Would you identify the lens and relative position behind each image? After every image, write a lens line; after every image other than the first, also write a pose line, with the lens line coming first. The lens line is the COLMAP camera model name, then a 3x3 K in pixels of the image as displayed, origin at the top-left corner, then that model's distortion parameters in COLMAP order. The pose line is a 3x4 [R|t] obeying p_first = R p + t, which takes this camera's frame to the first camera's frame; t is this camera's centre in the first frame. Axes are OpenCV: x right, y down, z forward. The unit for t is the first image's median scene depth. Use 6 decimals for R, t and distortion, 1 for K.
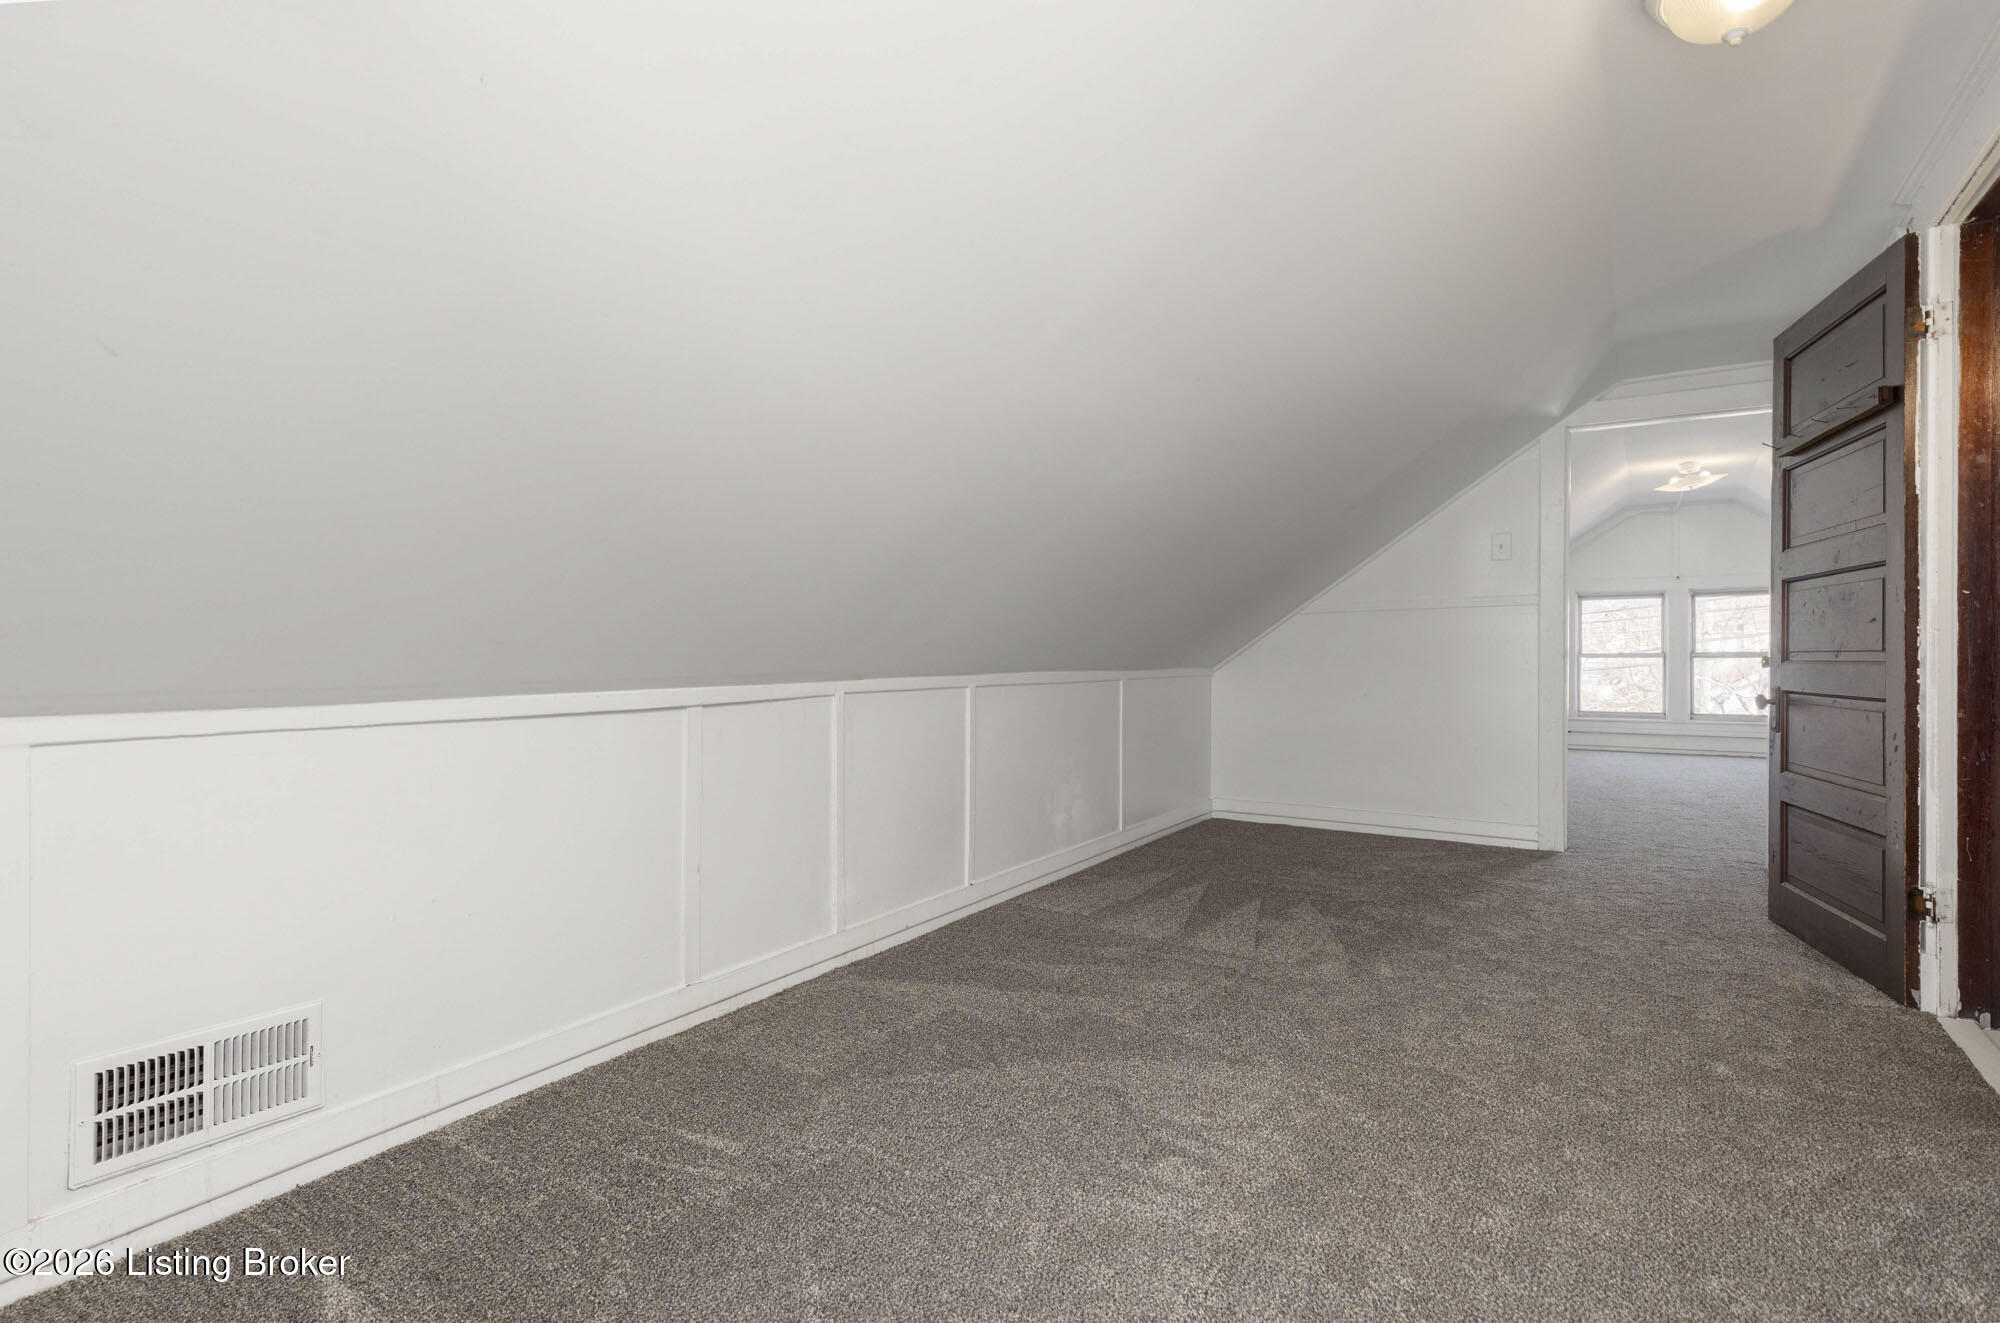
lens RADIAL K [[946.5, 0, 1028.8], [0, 946.5, 659.3], [0, 0, 1]] dist [0.007810, -0.000447]
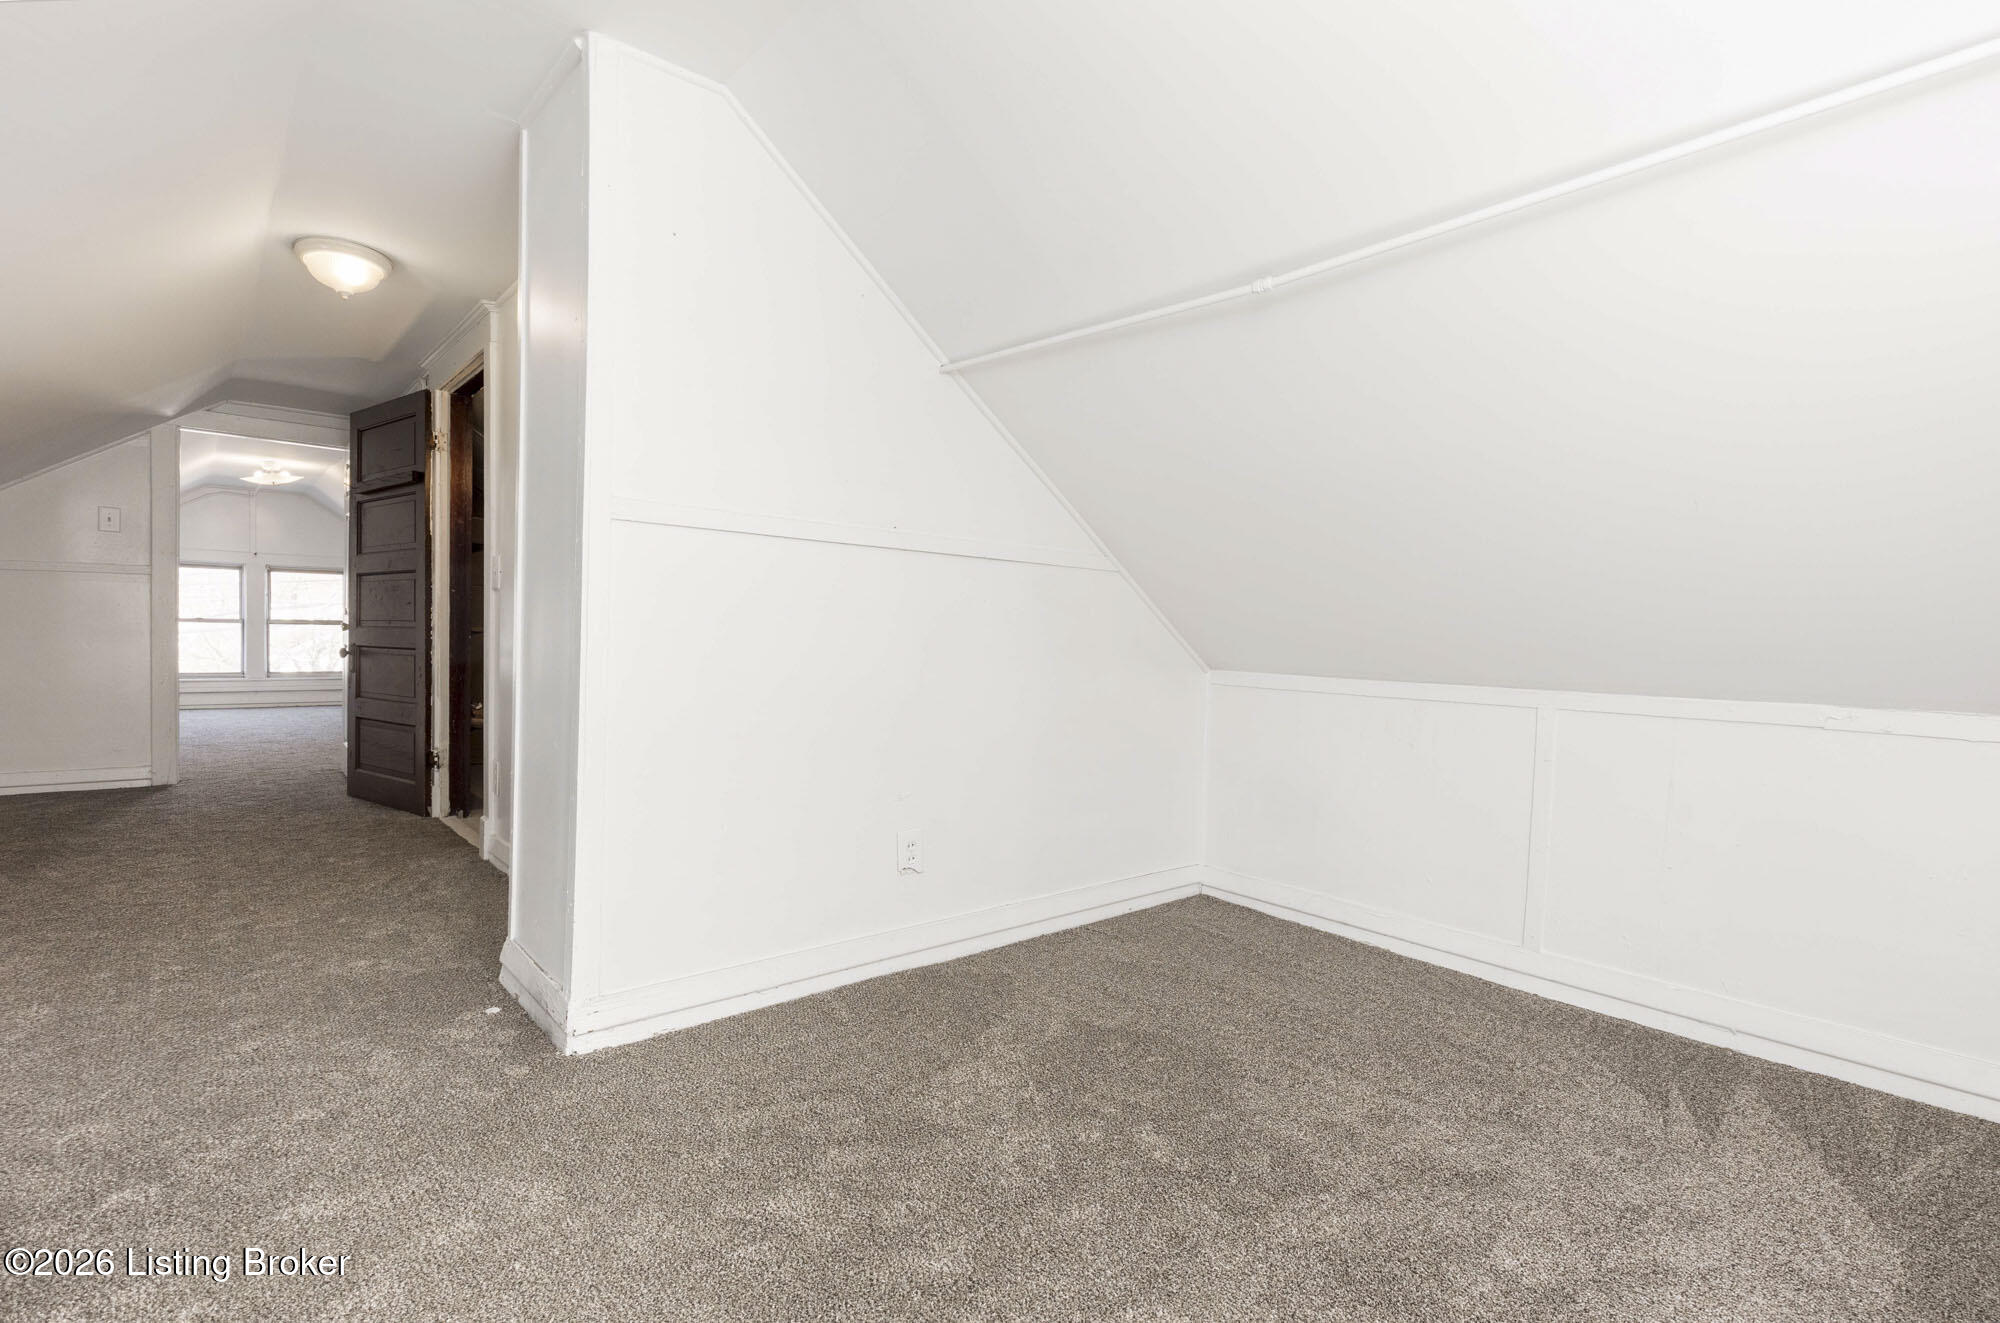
lens RADIAL K [[946.5, 0, 1028.8], [0, 946.5, 659.3], [0, 0, 1]] dist [0.007810, -0.000447]
pose [[0.261769, -0.016412, 0.964991, -0.417479], [-0.014971, 0.999666, 0.021063, 0.006680], [-0.965015, -0.019961, 0.261435, -0.464009]]
